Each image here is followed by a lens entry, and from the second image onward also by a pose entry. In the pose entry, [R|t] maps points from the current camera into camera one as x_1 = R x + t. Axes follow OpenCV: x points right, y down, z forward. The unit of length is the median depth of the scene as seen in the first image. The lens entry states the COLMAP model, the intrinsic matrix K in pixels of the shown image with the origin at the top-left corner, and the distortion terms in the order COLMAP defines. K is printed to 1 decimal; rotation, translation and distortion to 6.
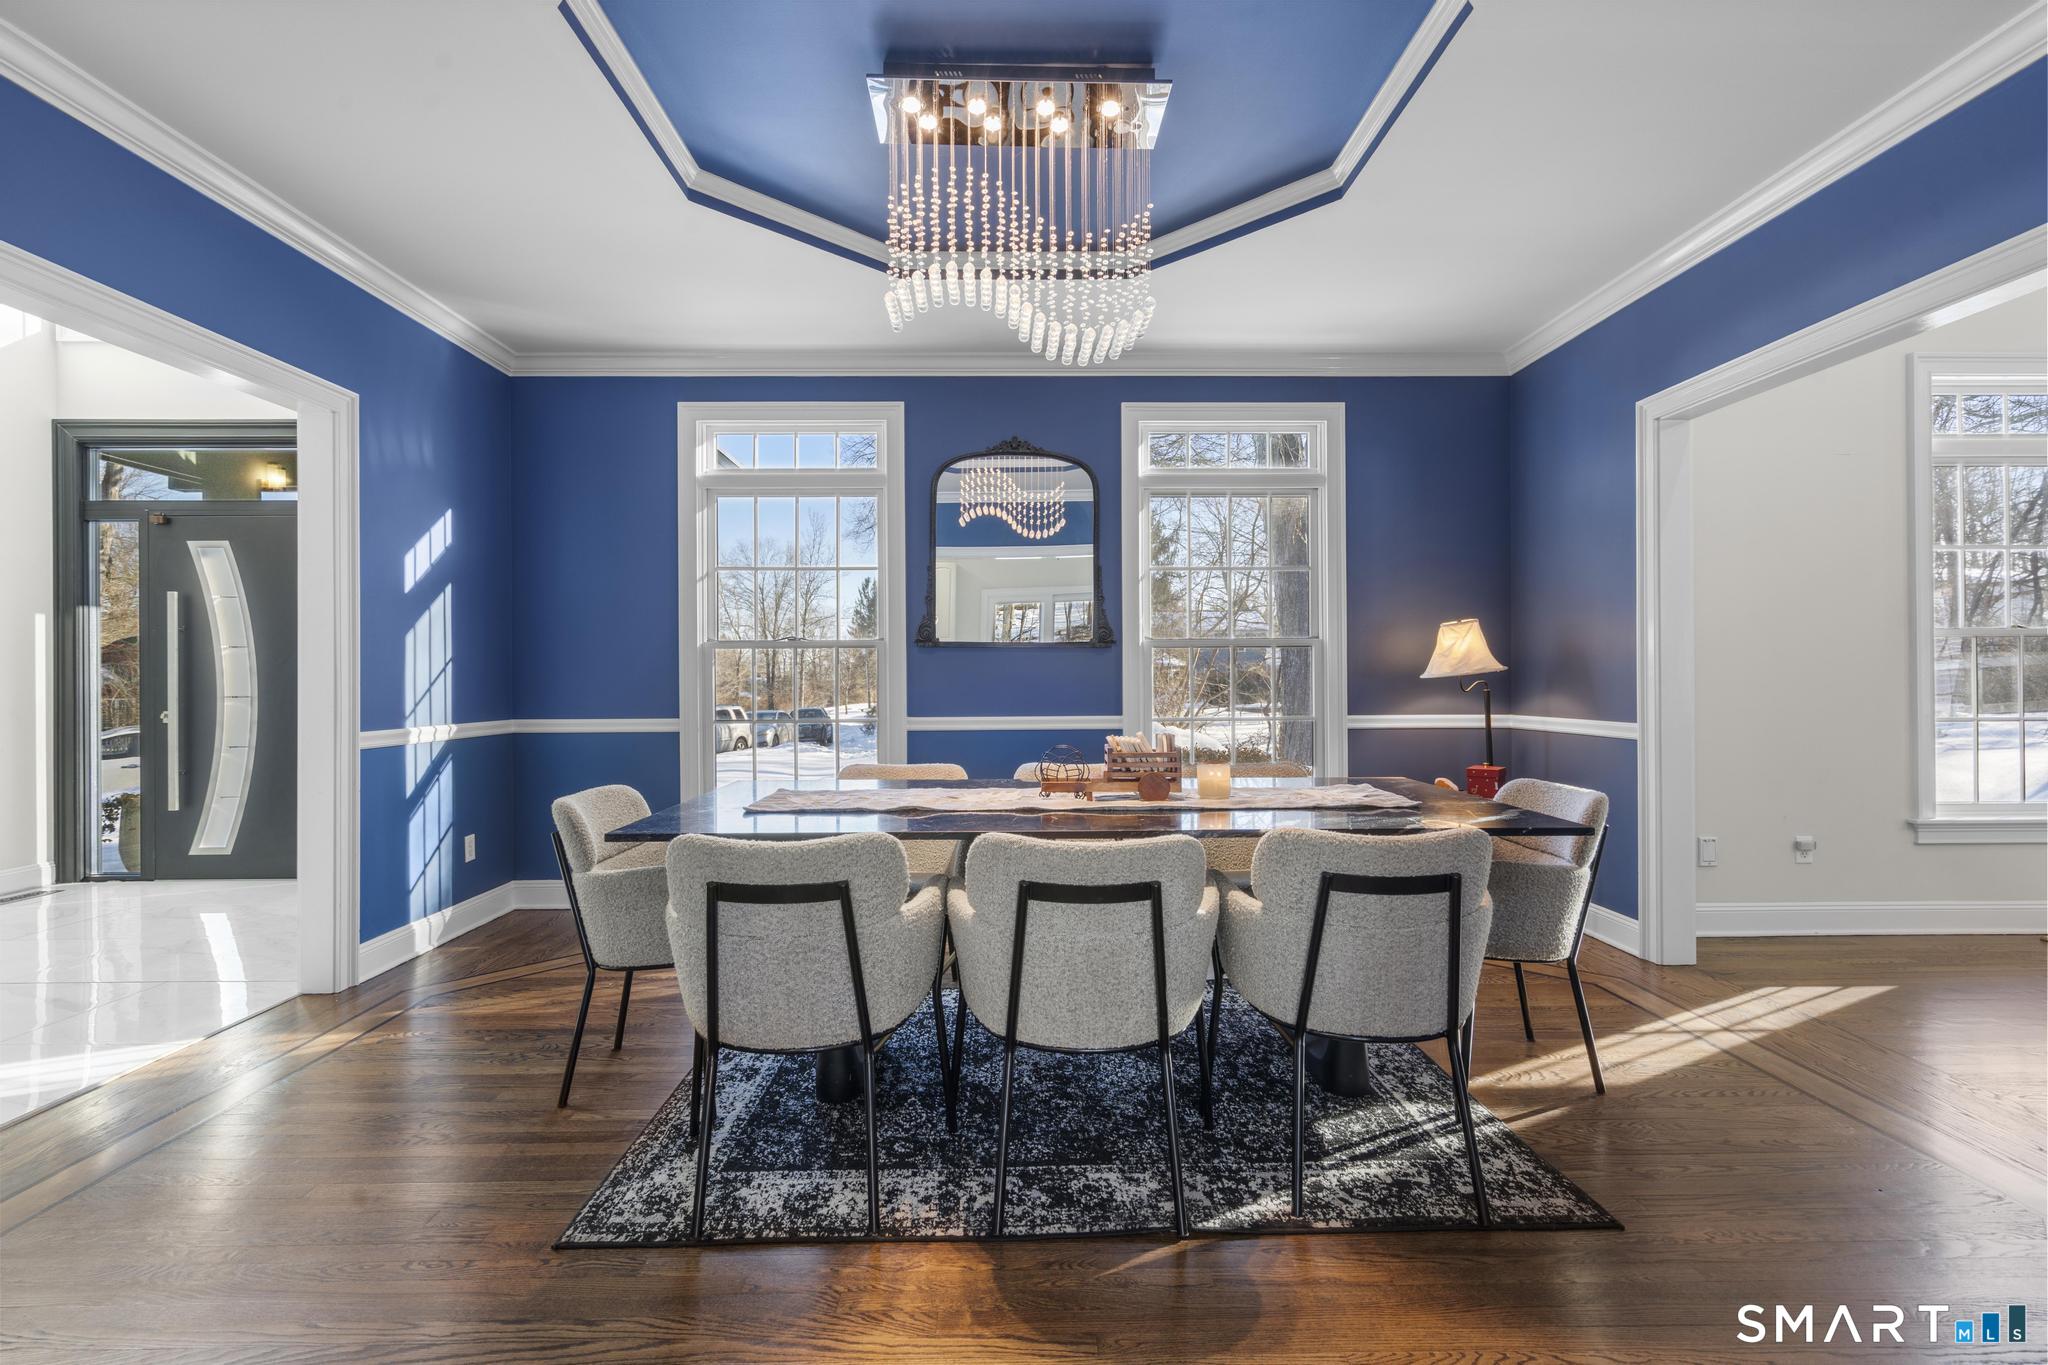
lens RADIAL K [[939.2, 0, 1025.5], [0, 939.2, 701.5], [0, 0, 1]] dist [0.002160, 0.000174]
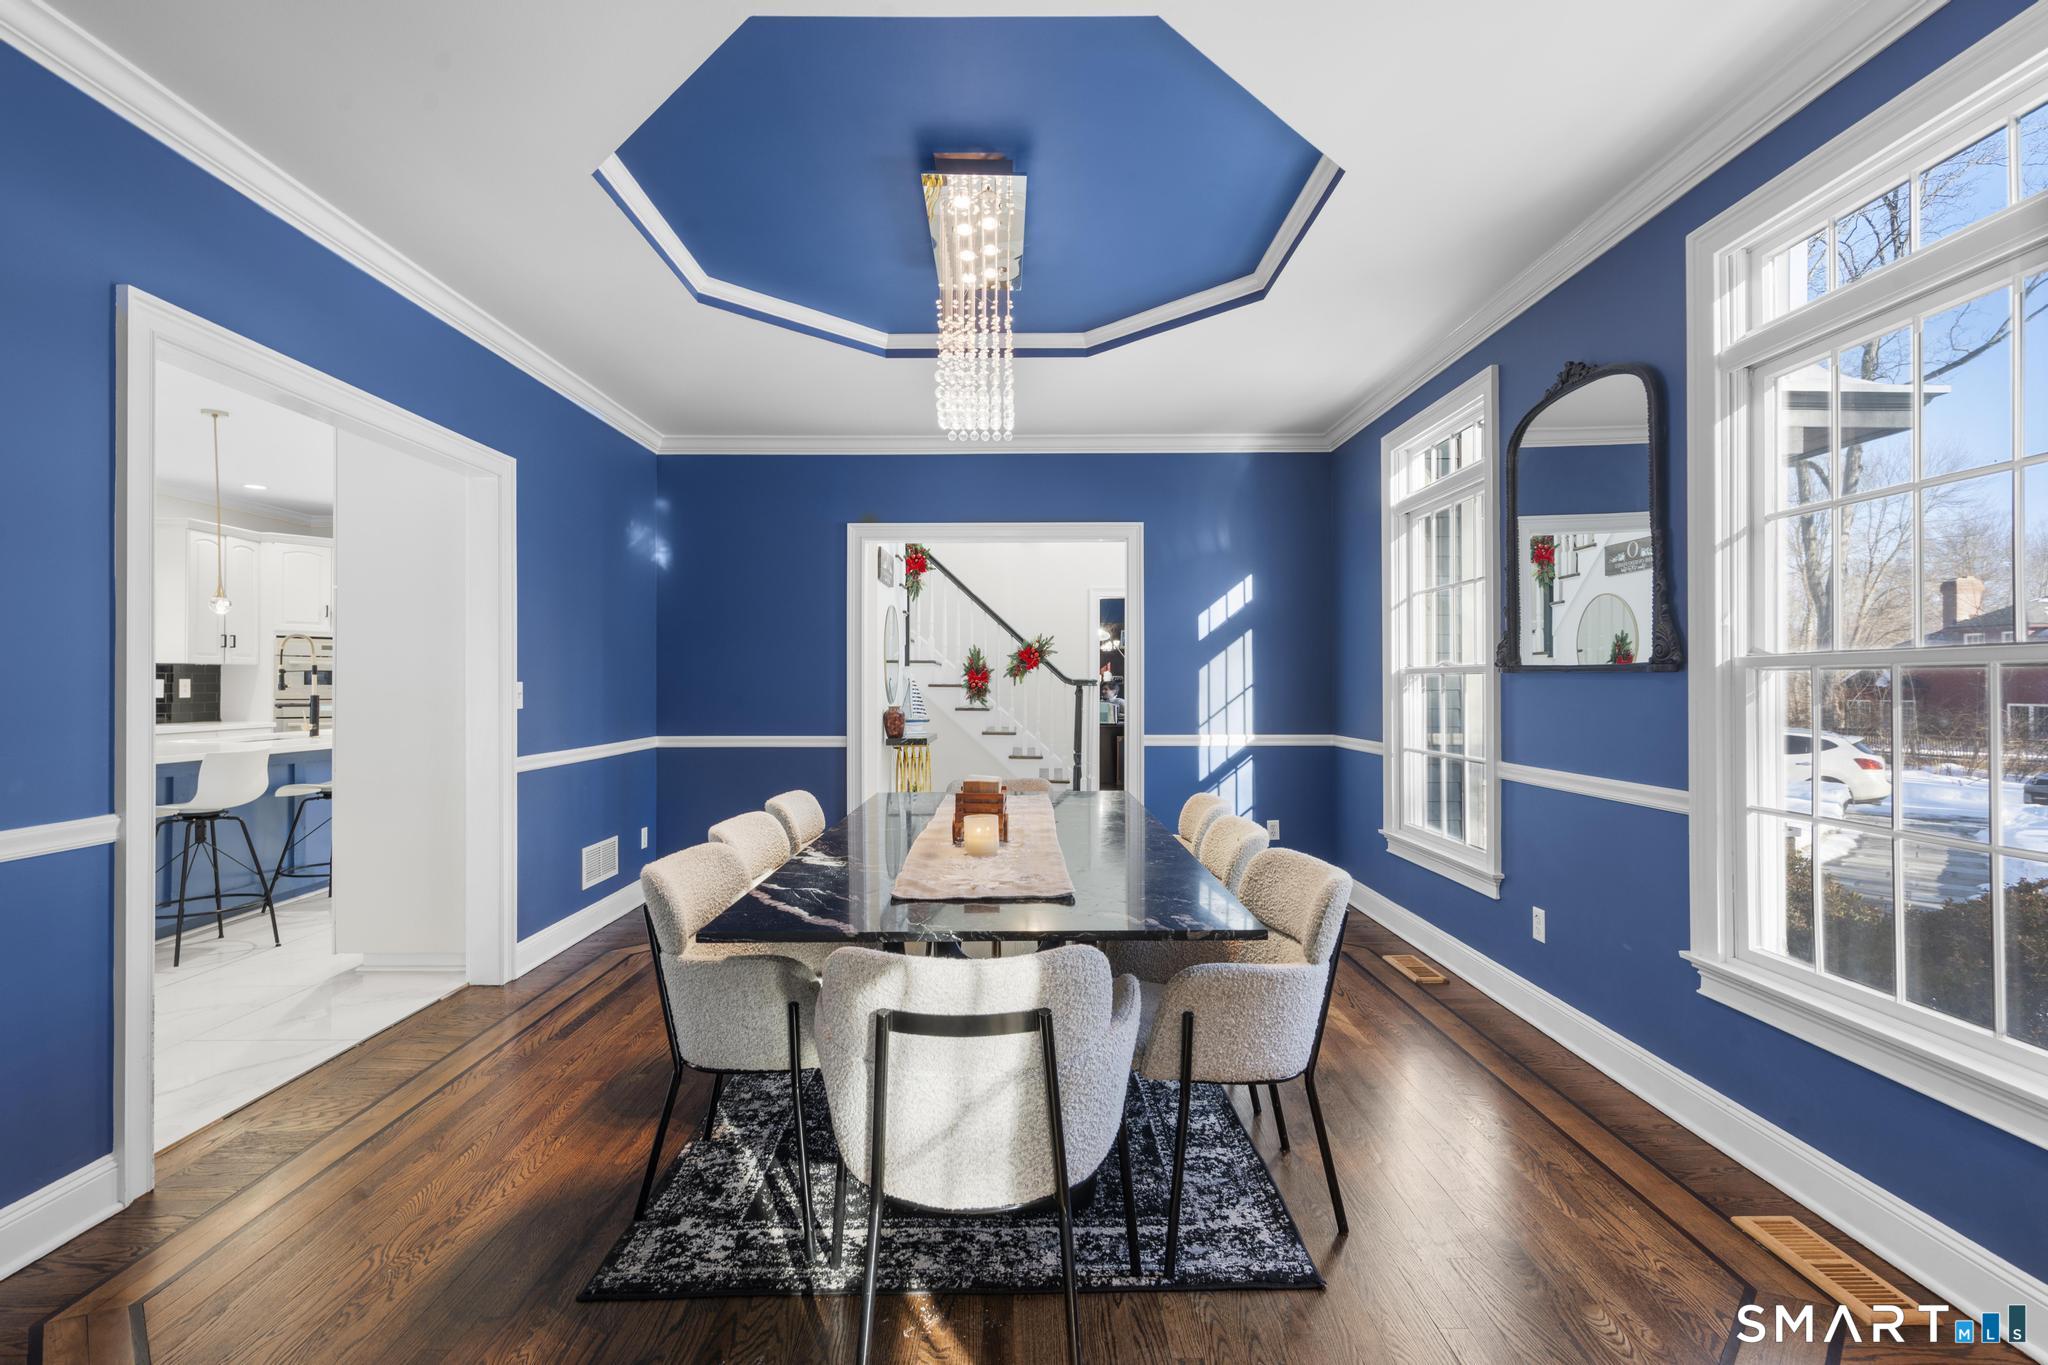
lens RADIAL K [[961.6, 0, 1024.0], [0, 961.6, 682.5], [0, 0, 1]] dist [0.001218, 0.000112]
pose [[-0.010277, 0.006314, -0.999927, 0.808919], [-0.029535, 0.999542, 0.006615, -0.050674], [0.999511, 0.029600, -0.010086, 0.723575]]
